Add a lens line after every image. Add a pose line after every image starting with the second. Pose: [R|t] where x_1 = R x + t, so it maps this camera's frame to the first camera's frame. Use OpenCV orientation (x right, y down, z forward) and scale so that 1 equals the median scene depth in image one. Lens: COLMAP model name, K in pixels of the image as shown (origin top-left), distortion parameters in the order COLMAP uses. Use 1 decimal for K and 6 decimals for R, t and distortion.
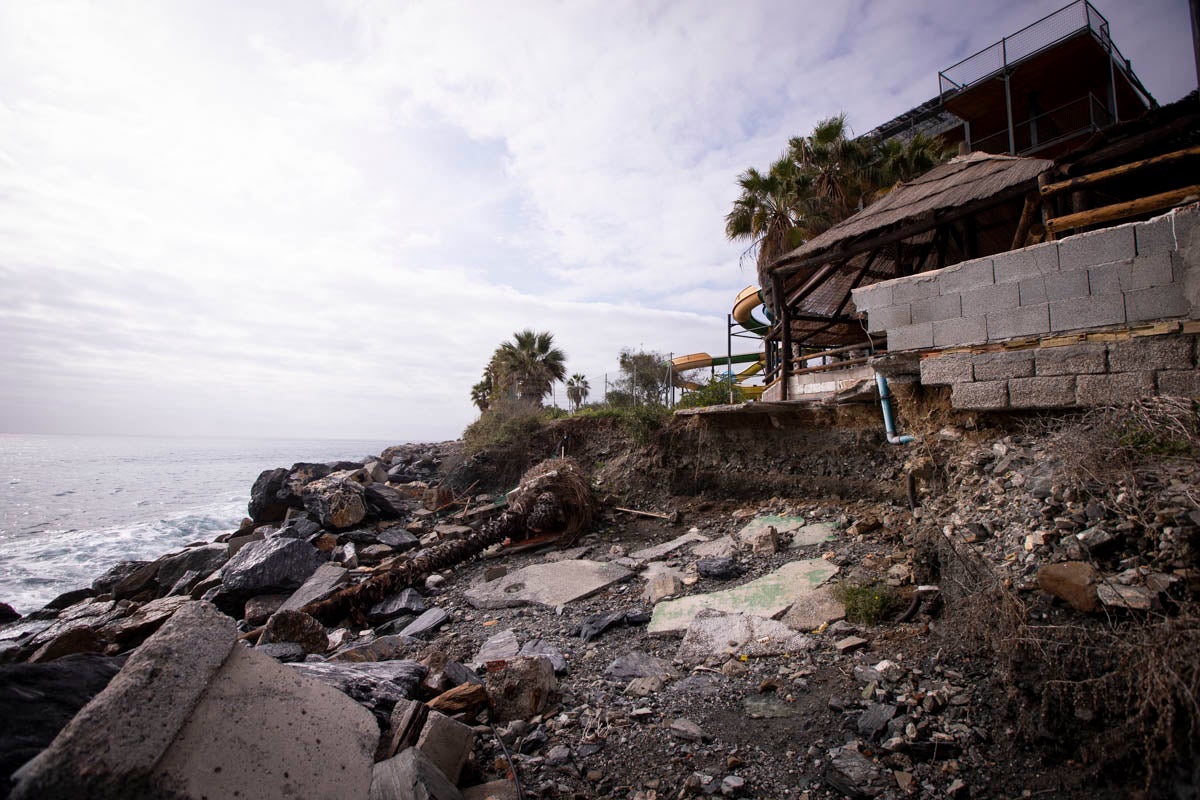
lens RADIAL K [[552.4, 0, 600.0], [0, 552.4, 400.0], [0, 0, 1]] dist [-0.064533, 0.028535]
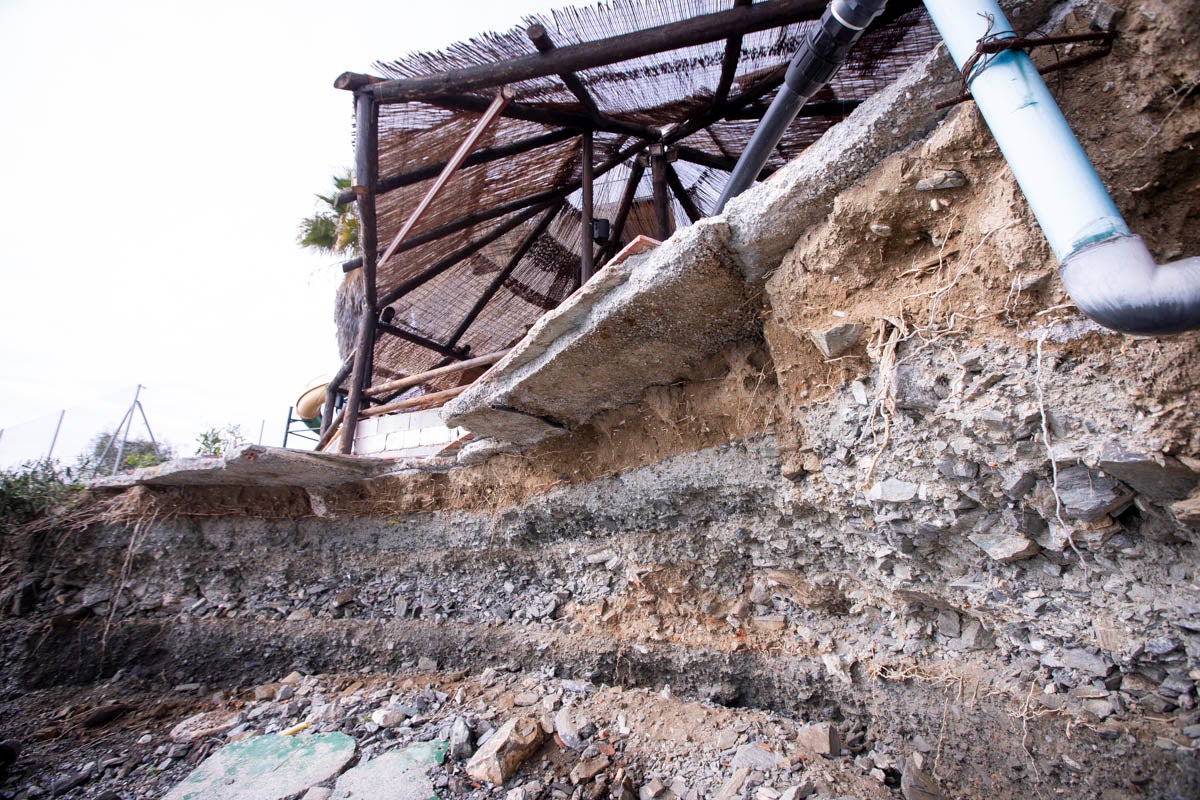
lens RADIAL K [[560.5, 0, 600.0], [0, 560.5, 400.0], [0, 0, 1]] dist [-0.045233, 0.017213]
pose [[0.738539, 0.189657, 0.646985, 0.162659], [-0.031479, 0.968273, -0.247905, 0.061058], [-0.673475, 0.162721, 0.721078, 0.446778]]
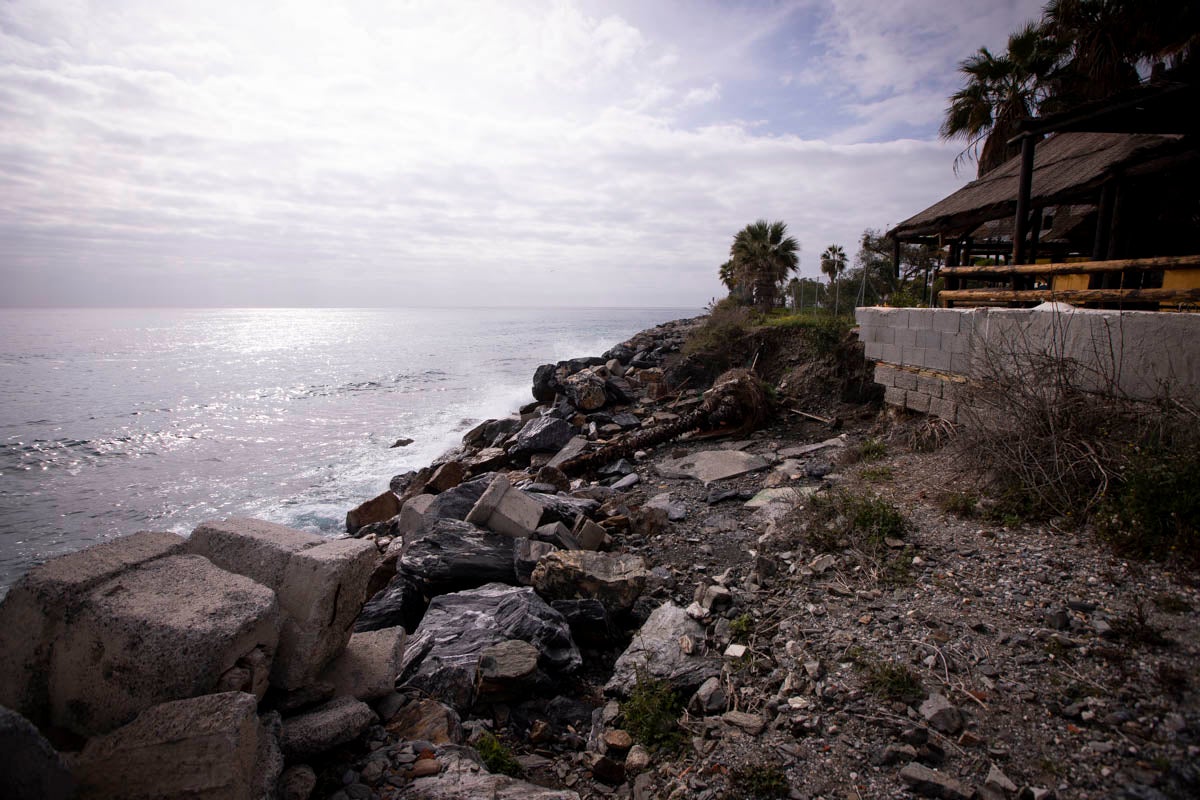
lens RADIAL K [[552.4, 0, 600.0], [0, 552.4, 400.0], [0, 0, 1]] dist [-0.064533, 0.028535]
pose [[0.894515, 0.065798, -0.442170, 0.204647], [0.041001, 0.972865, 0.227714, -0.129649], [0.445155, -0.221823, 0.867544, -0.256232]]
